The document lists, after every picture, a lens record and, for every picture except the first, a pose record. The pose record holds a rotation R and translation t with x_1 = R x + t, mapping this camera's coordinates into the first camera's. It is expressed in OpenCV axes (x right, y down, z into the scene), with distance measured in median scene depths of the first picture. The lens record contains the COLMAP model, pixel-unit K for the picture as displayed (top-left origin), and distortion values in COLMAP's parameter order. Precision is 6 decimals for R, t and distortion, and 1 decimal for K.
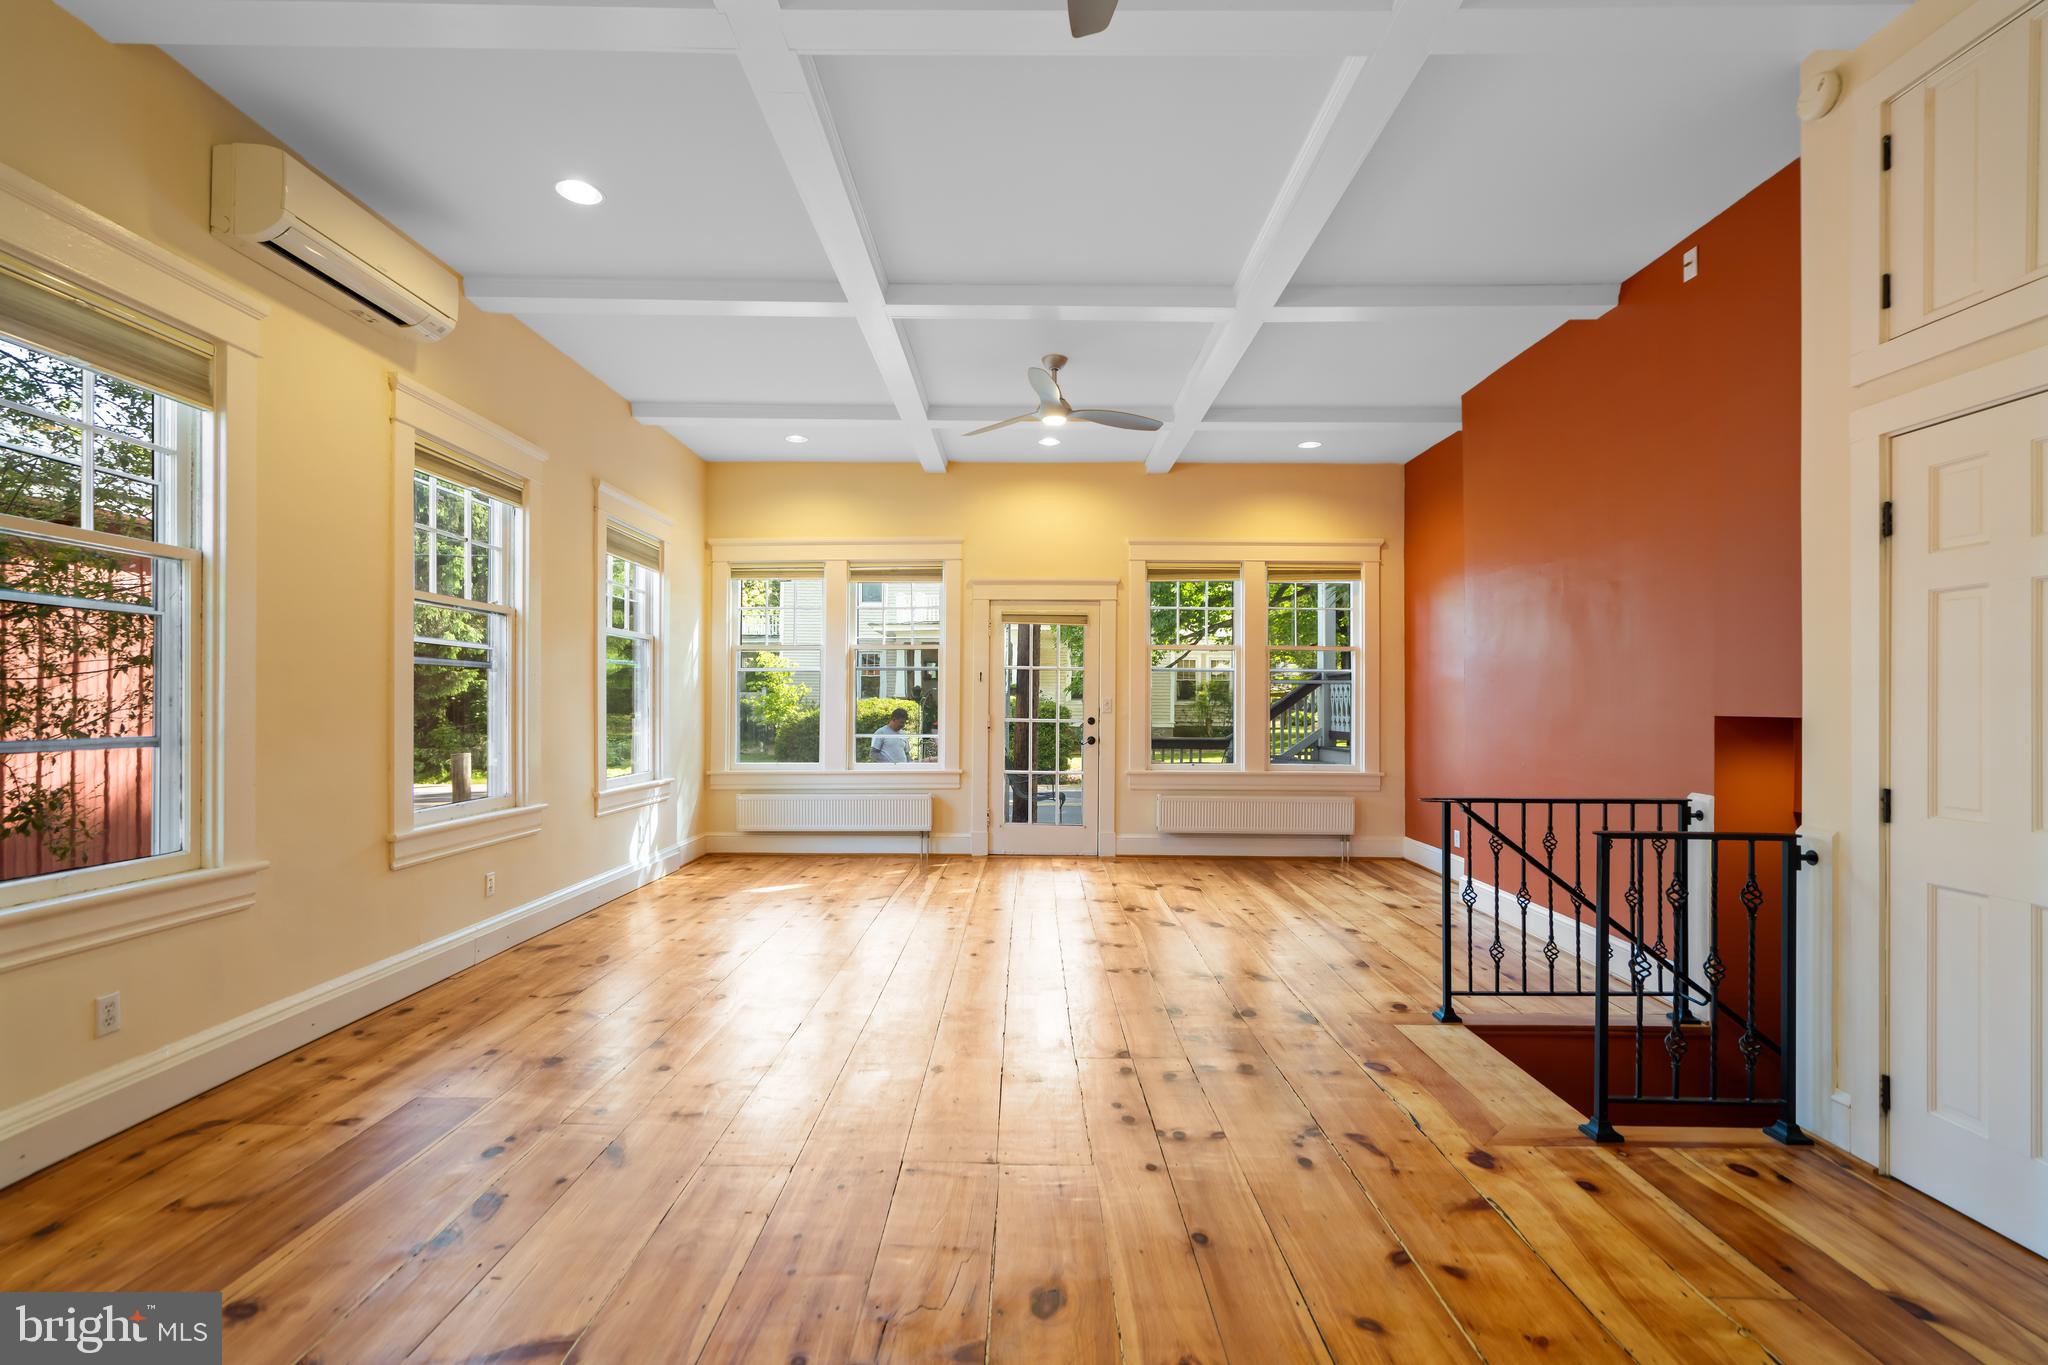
lens RADIAL K [[939.6, 0, 1016.9], [0, 939.6, 691.0], [0, 0, 1]] dist [-0.001516, -0.000427]
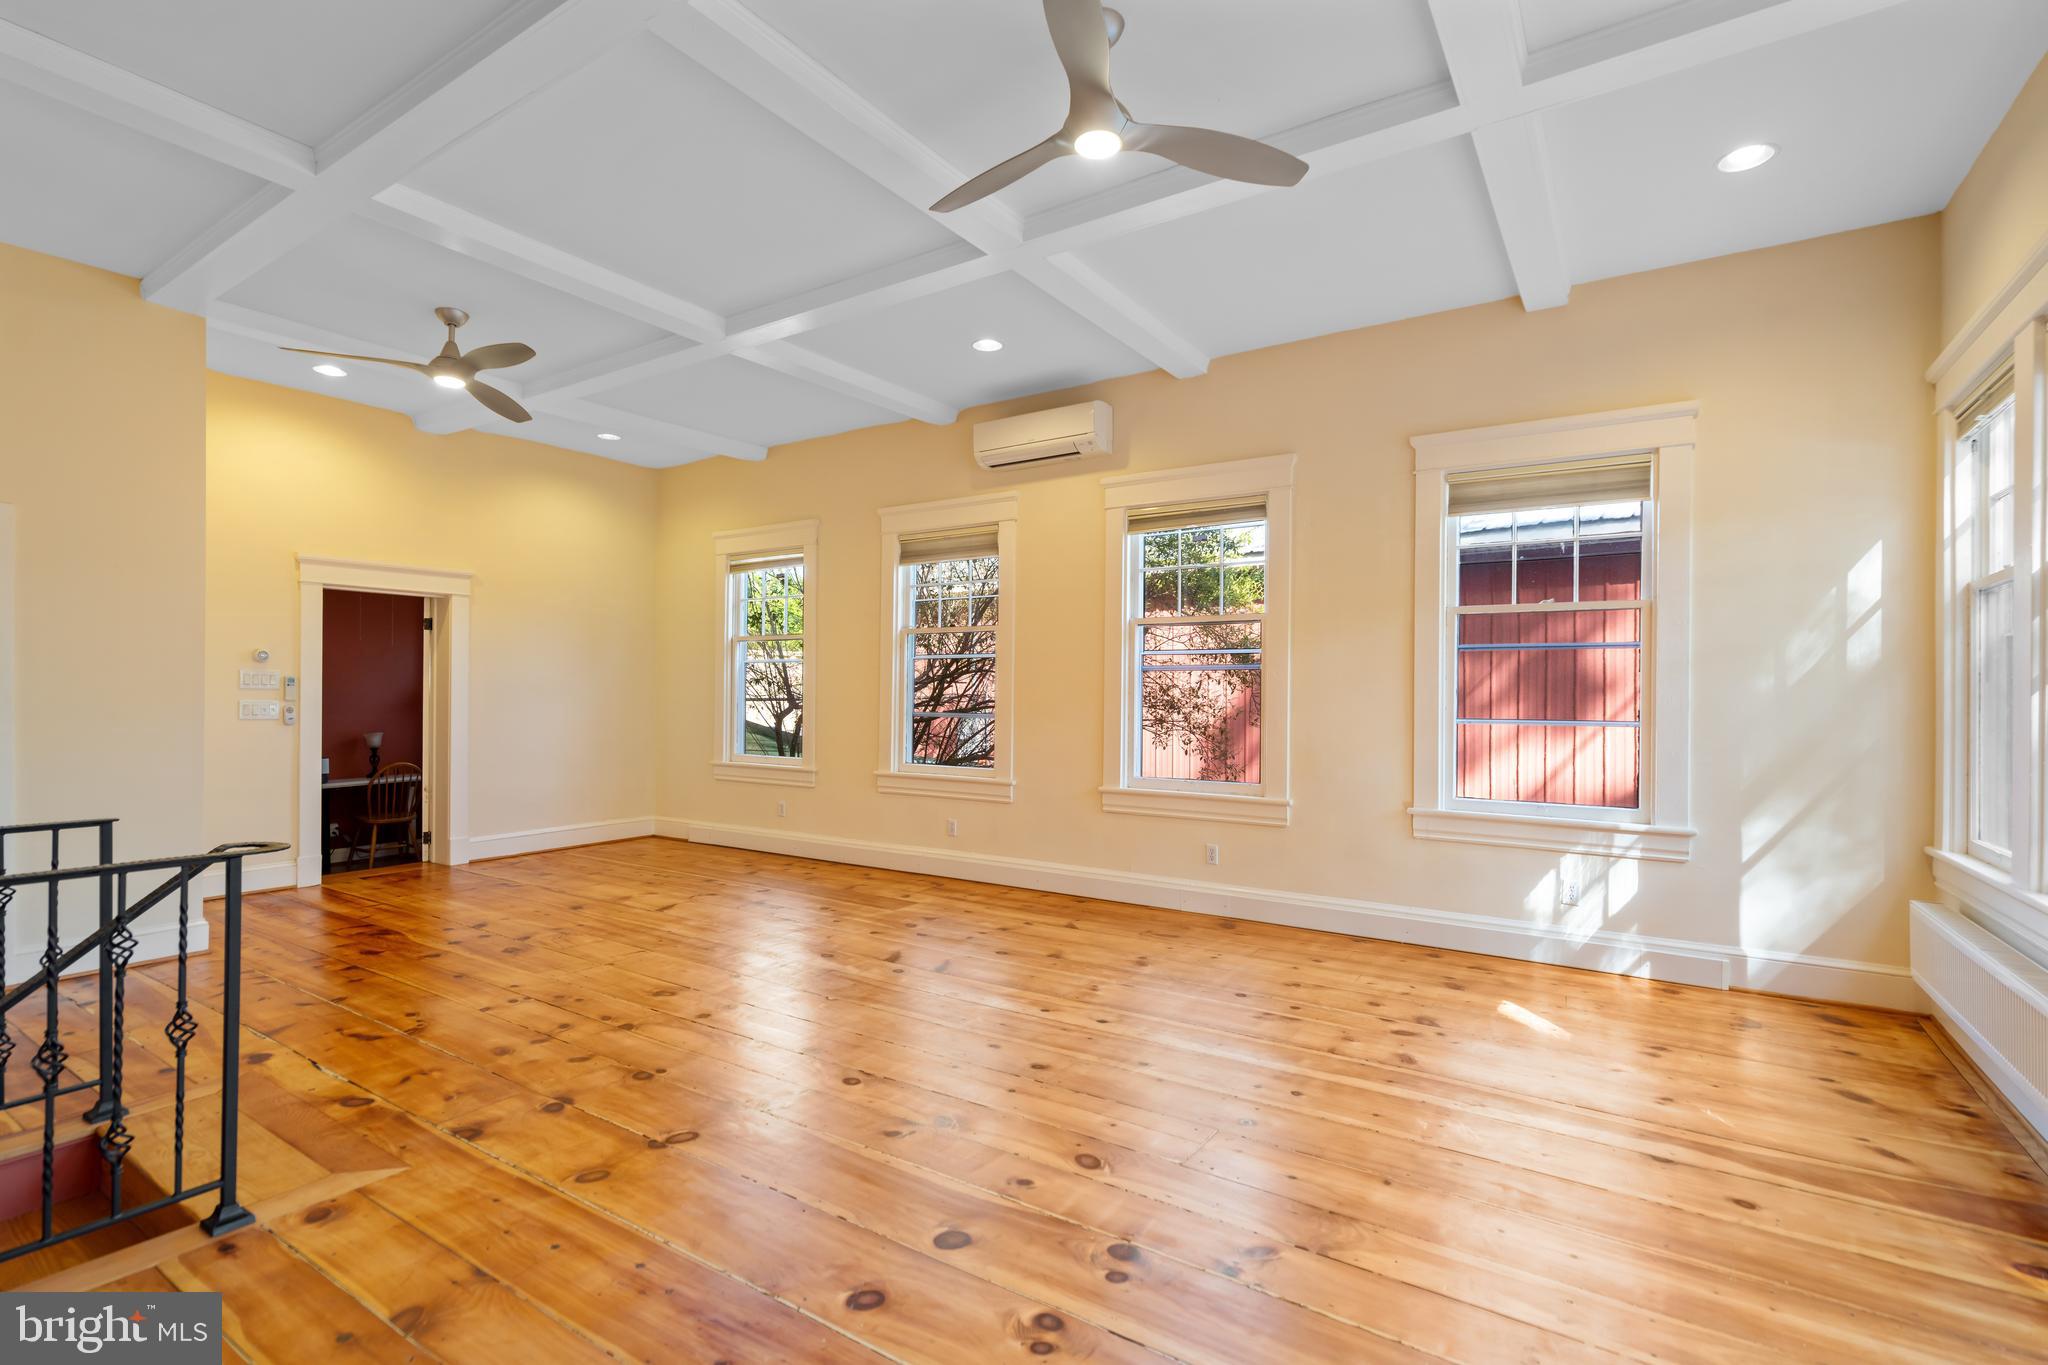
lens RADIAL K [[939.6, 0, 1015.2], [0, 939.6, 689.2], [0, 0, 1]] dist [-0.001516, -0.000427]
pose [[-0.552753, -0.008721, -0.833300, 0.820956], [-0.000958, 0.999951, -0.009830, 0.015260], [0.833345, -0.004635, -0.552734, 2.109254]]
